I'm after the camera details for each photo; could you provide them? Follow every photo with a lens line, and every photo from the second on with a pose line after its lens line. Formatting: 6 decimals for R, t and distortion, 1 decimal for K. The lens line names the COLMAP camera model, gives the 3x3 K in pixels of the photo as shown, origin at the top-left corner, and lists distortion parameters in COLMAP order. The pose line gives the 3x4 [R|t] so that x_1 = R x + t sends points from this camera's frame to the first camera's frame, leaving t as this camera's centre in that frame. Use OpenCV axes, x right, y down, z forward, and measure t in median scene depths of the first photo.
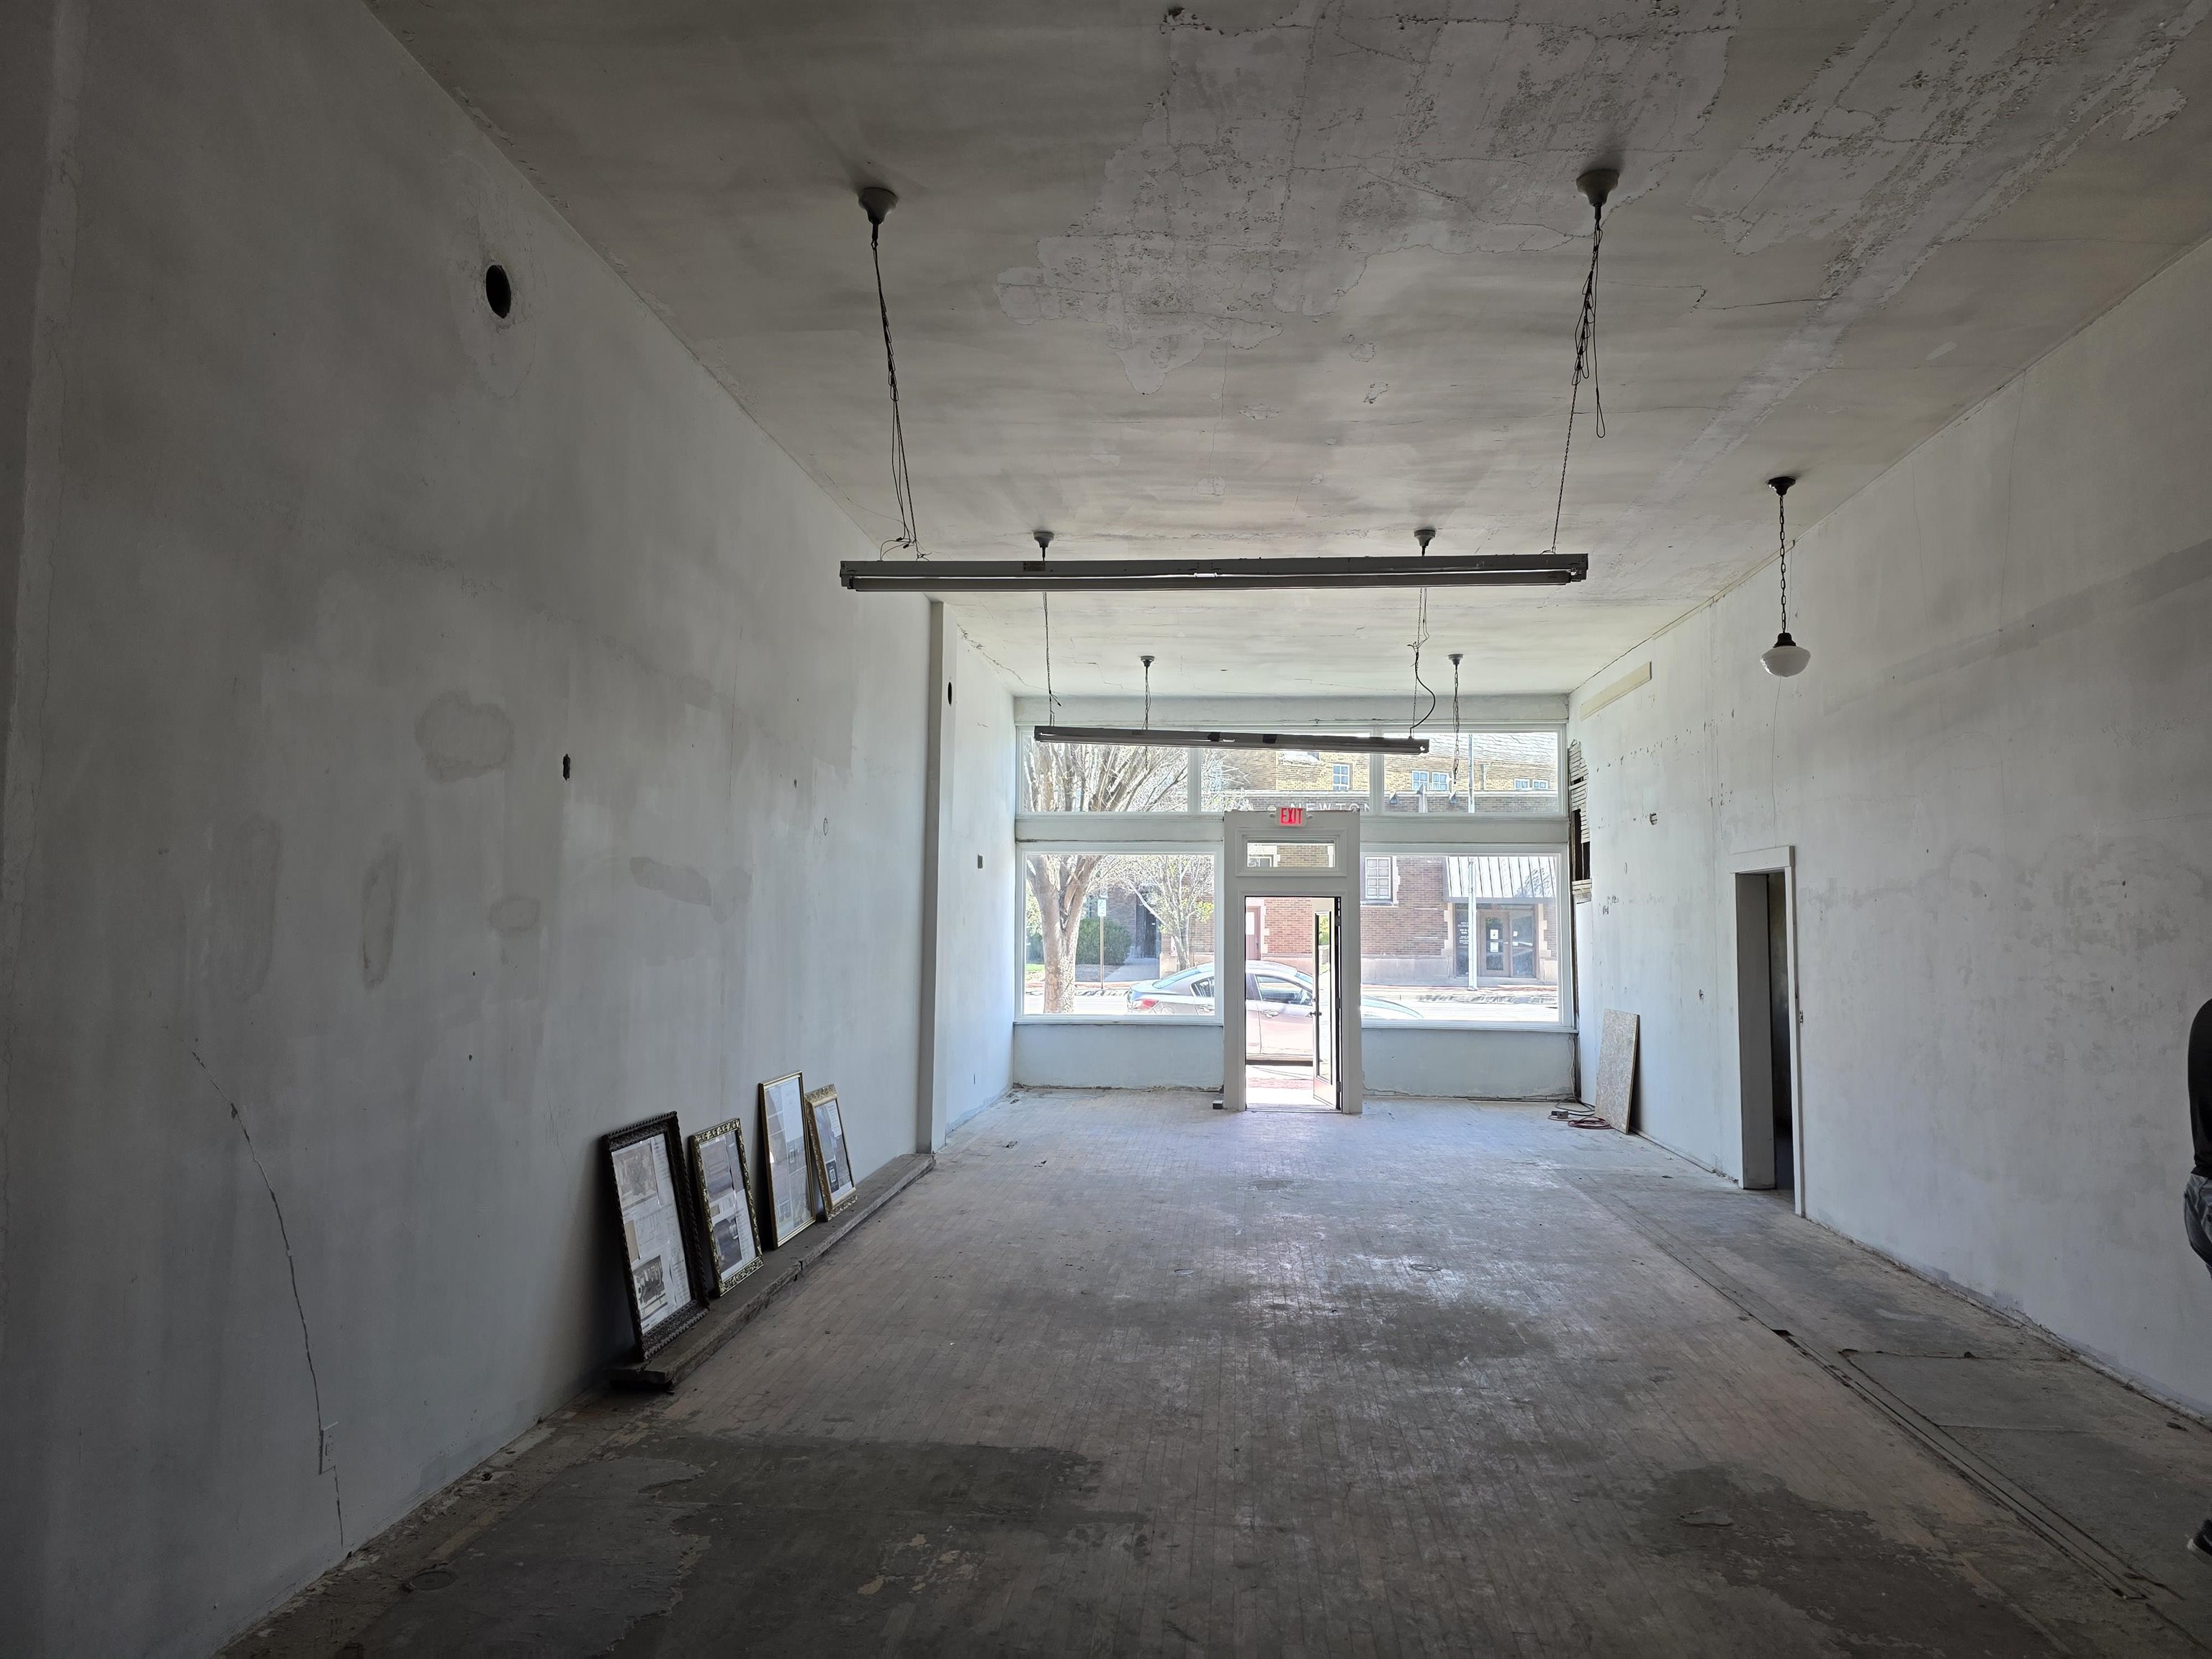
lens RADIAL K [[1492.7, 0, 1121.4], [0, 1492.7, 811.1], [0, 0, 1]] dist [0.056484, -0.005401]
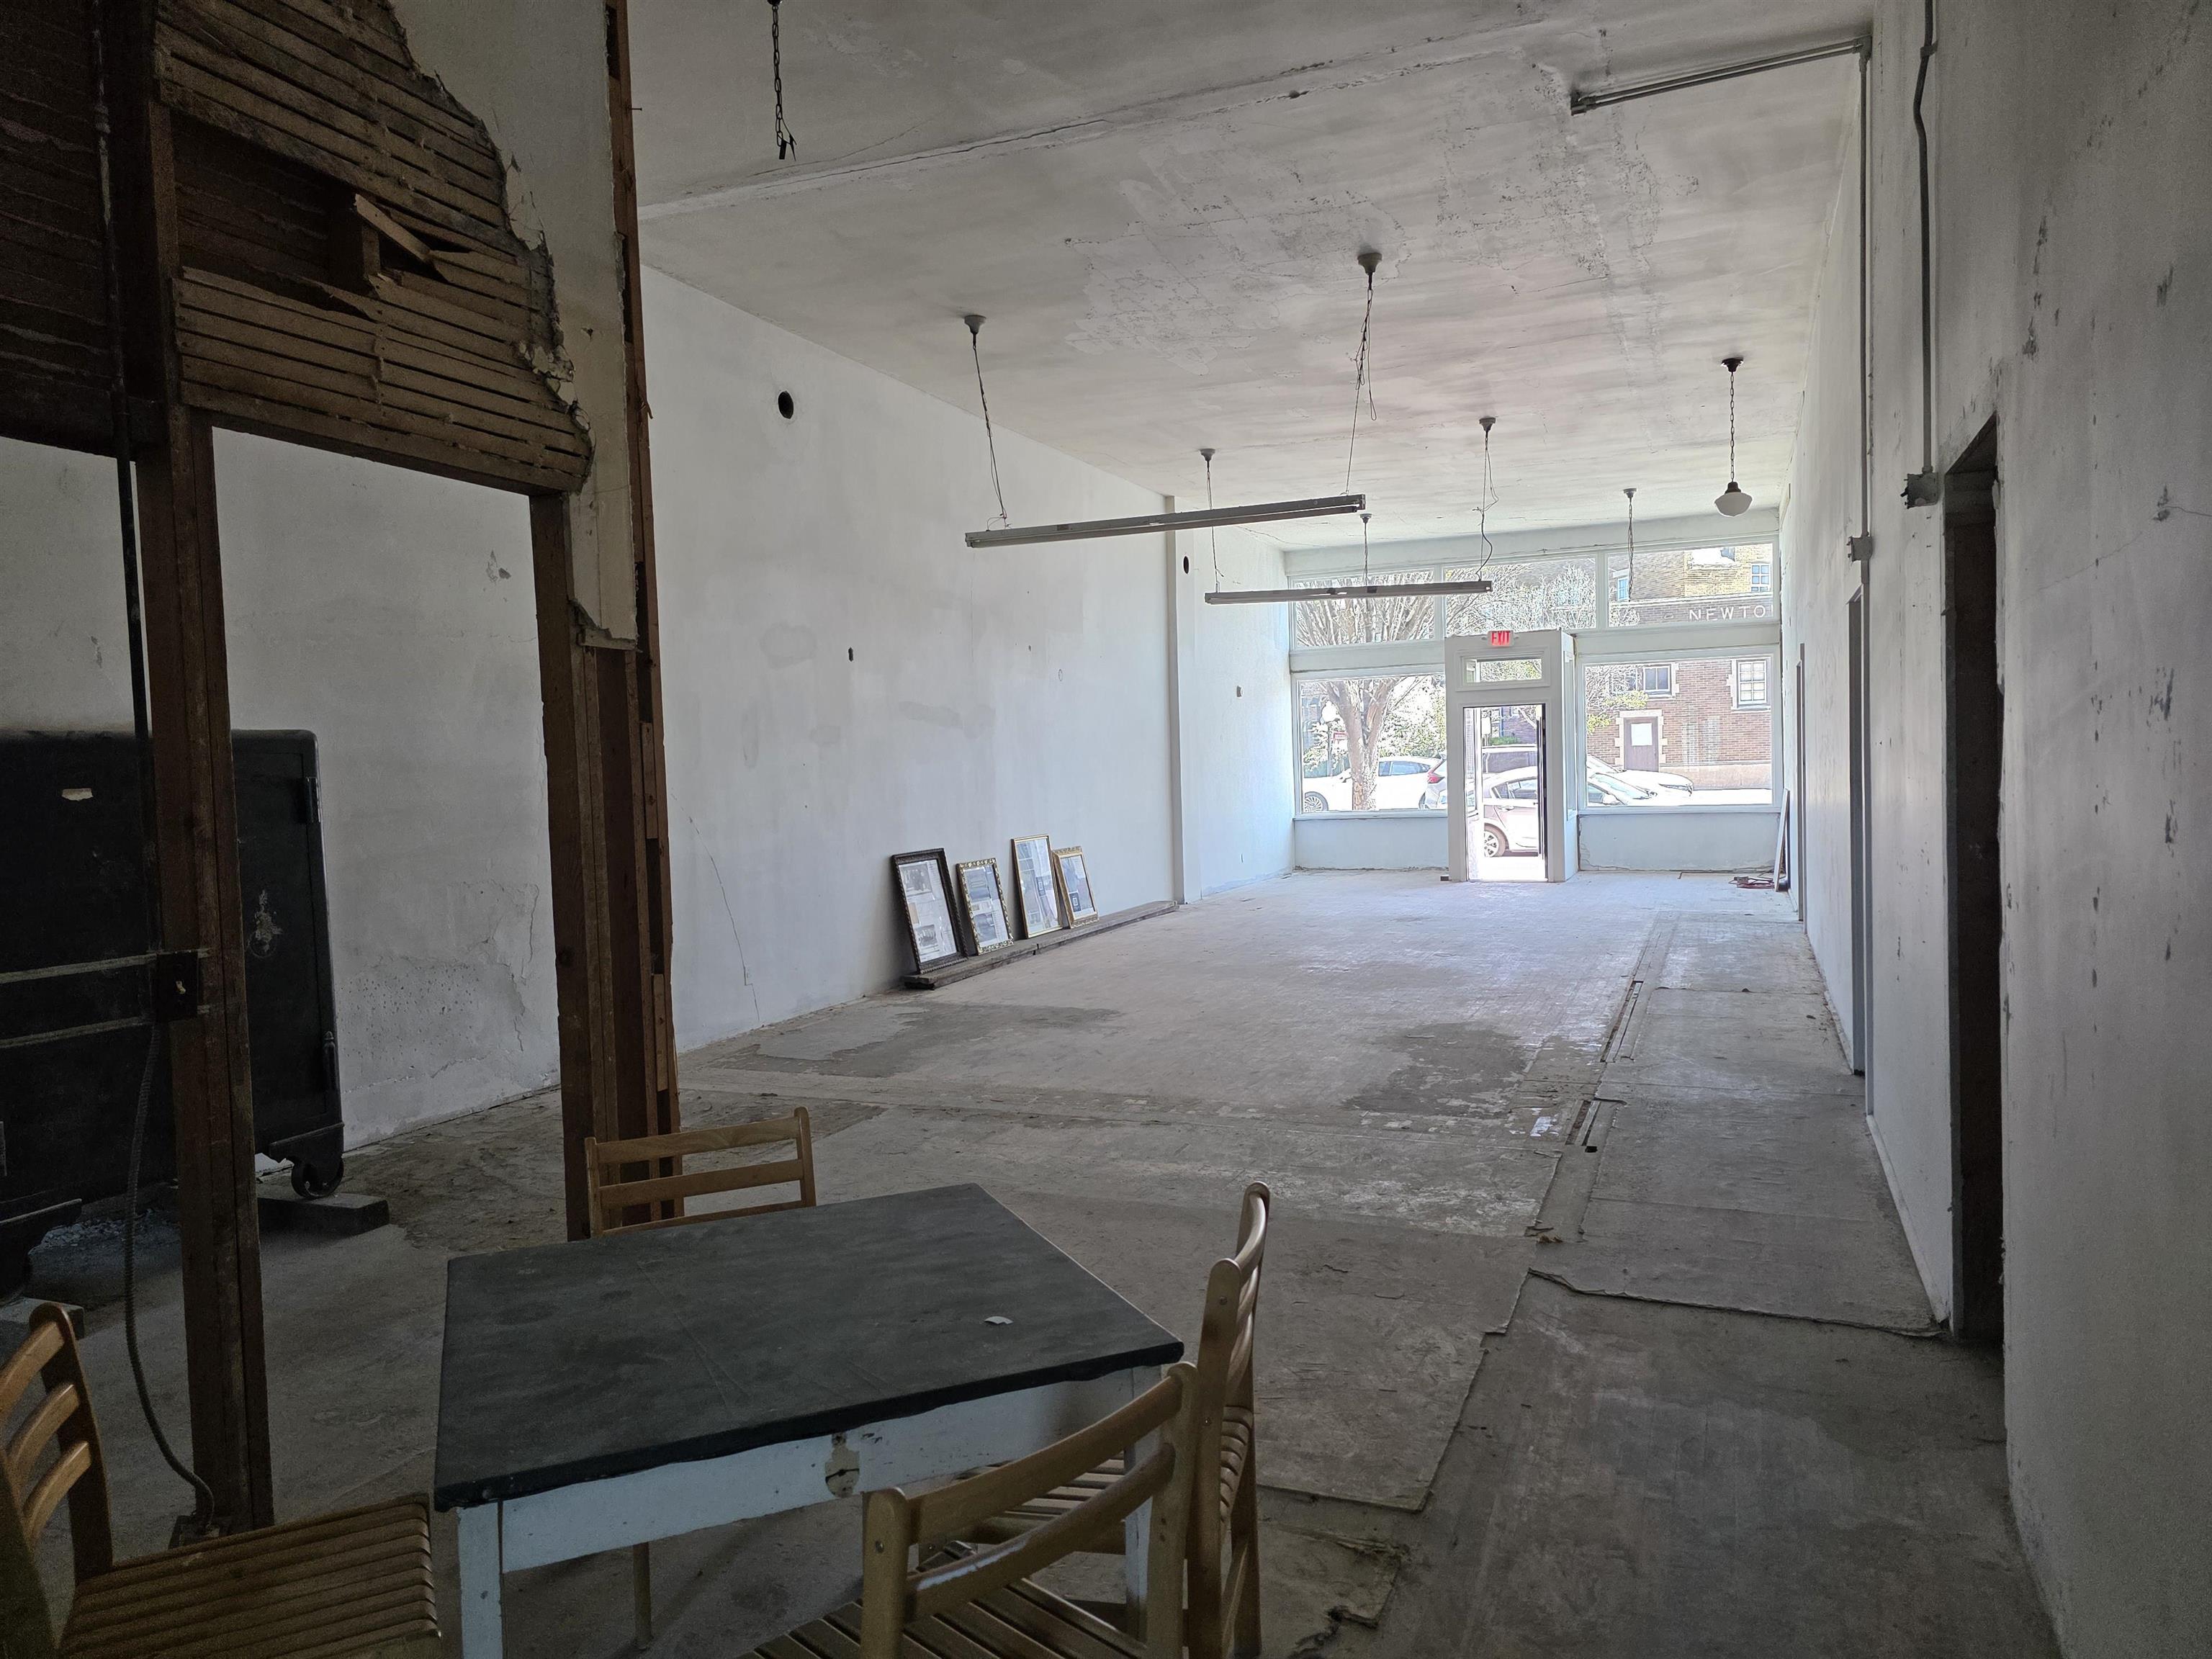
lens RADIAL K [[1492.7, 0, 1100.2], [0, 1492.7, 844.7], [0, 0, 1]] dist [0.056484, -0.005401]
pose [[0.947863, -0.020138, -0.318040, 0.373495], [0.062988, 0.990152, 0.125029, -0.006493], [0.312390, -0.138543, 0.939797, -0.492649]]
